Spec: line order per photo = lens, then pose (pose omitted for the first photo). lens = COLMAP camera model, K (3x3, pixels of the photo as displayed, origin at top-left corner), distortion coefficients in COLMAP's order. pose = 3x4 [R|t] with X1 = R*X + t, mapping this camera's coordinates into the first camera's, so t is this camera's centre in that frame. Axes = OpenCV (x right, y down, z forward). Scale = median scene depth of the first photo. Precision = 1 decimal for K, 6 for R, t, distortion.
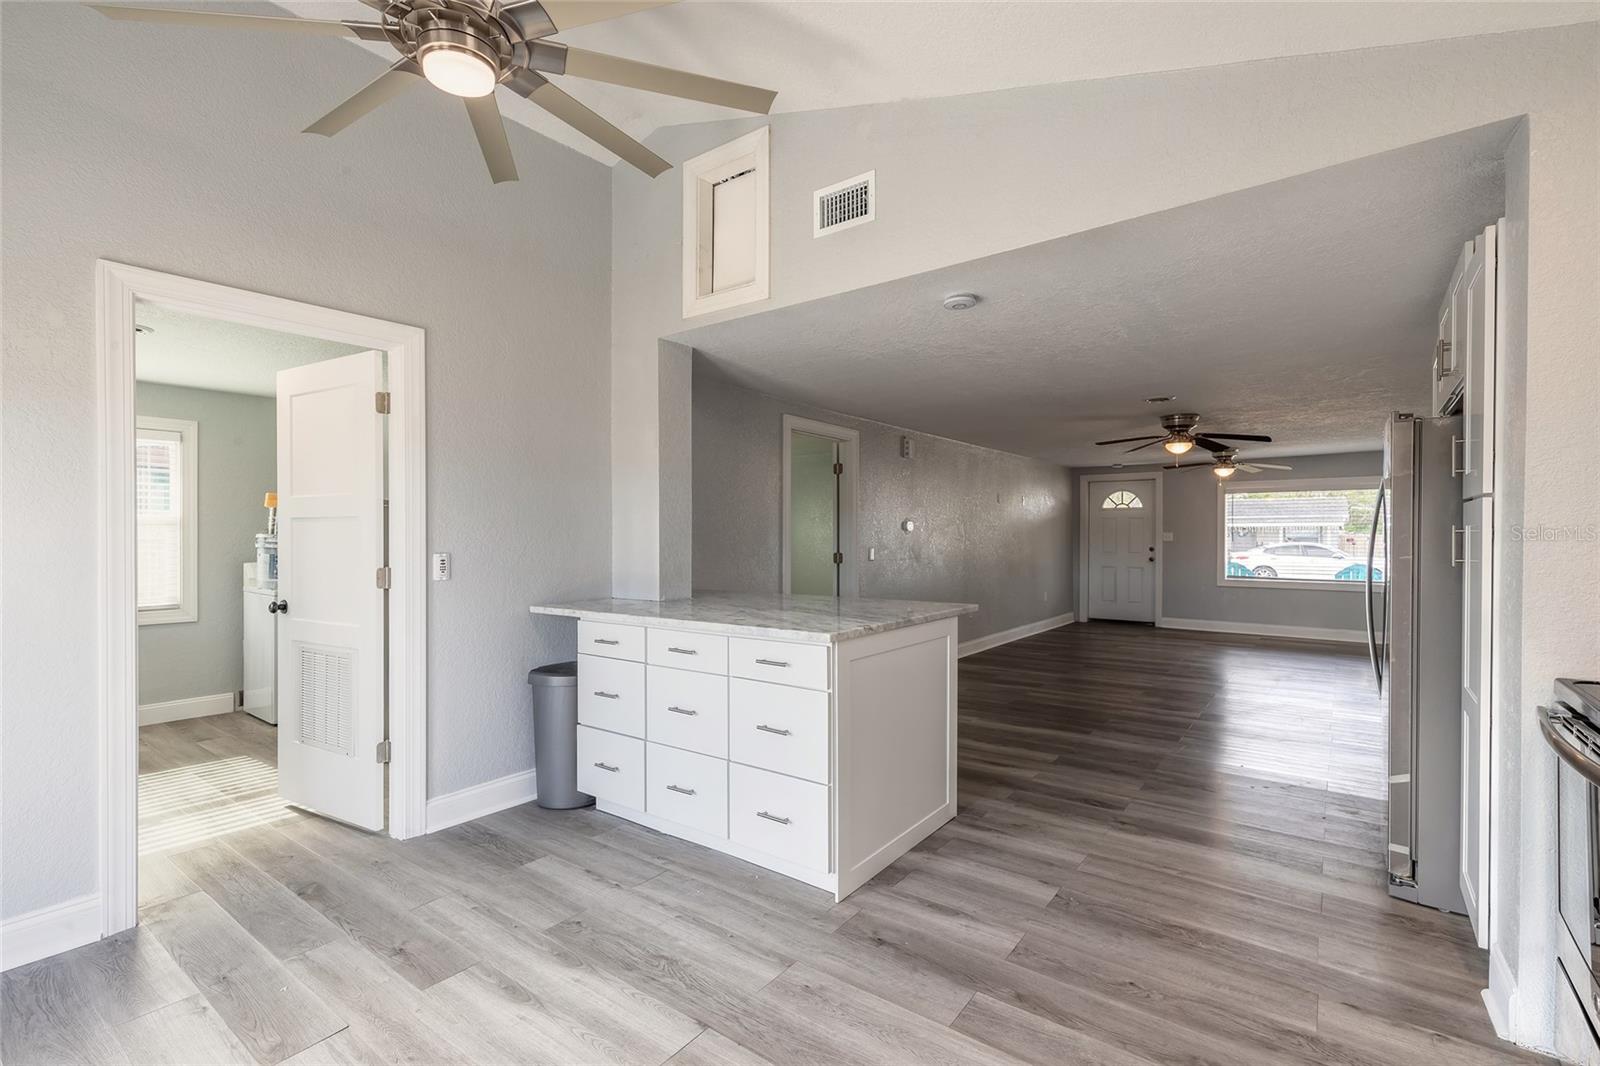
lens RADIAL K [[723.1, 0, 797.6], [0, 723.1, 538.1], [0, 0, 1]] dist [0.001564, 0.000584]
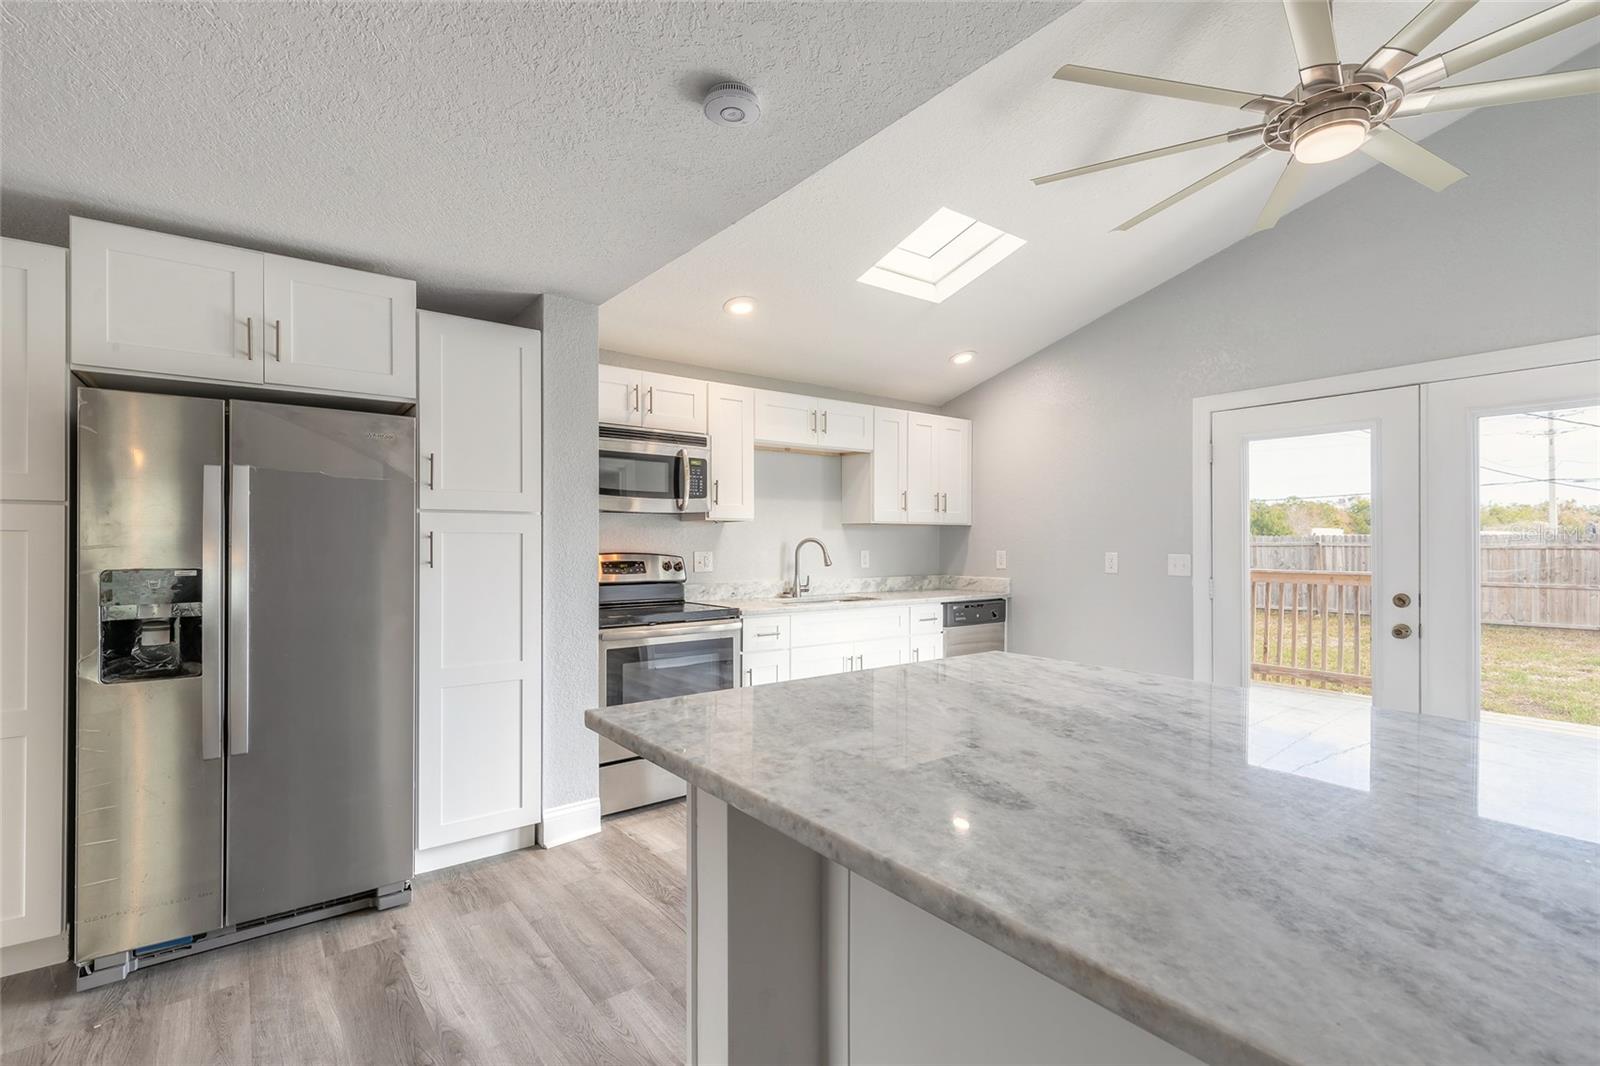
lens RADIAL K [[723.1, 0, 800.4], [0, 723.1, 541.0], [0, 0, 1]] dist [0.001564, 0.000584]
pose [[-0.966329, 0.001940, 0.257301, 0.050692], [0.001252, 0.999995, -0.002839, 0.000070], [-0.257305, -0.002421, -0.966327, 2.081513]]
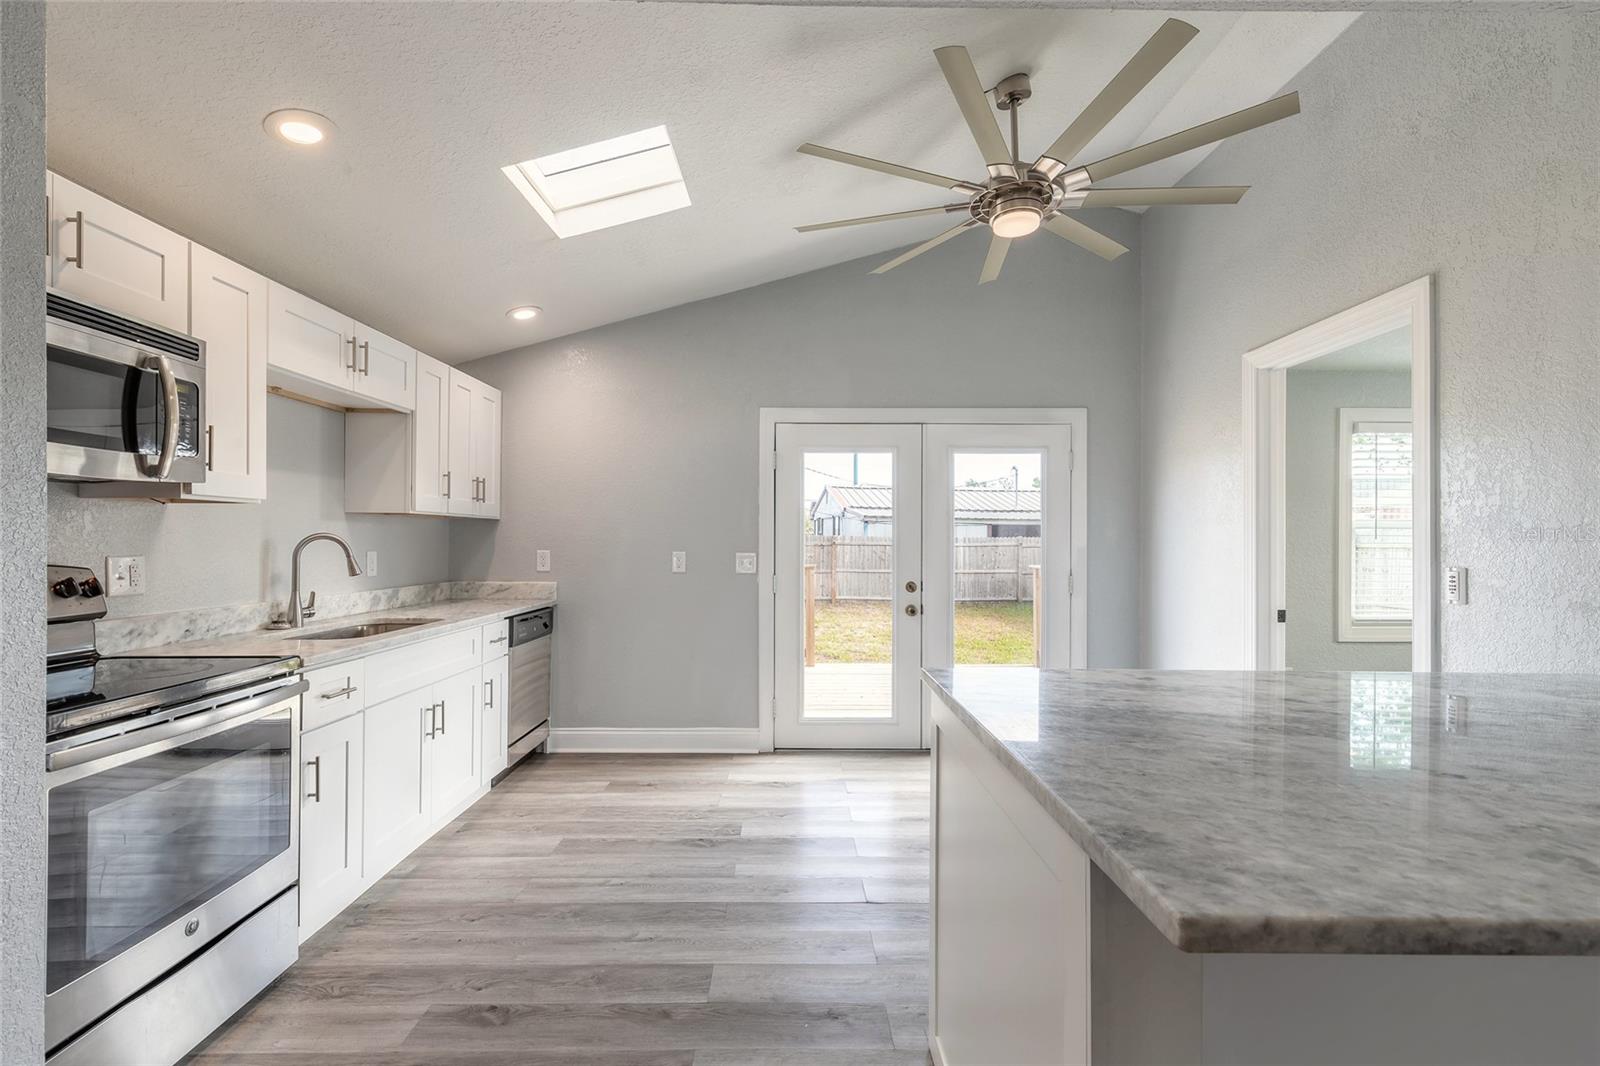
lens RADIAL K [[723.1, 0, 802.0], [0, 723.1, 539.8], [0, 0, 1]] dist [0.001564, 0.000584]
pose [[-0.790461, -0.003514, -0.612503, 0.675101], [-0.004188, 0.999991, -0.000332, -0.005179], [0.612499, 0.002303, -0.790468, 1.667252]]
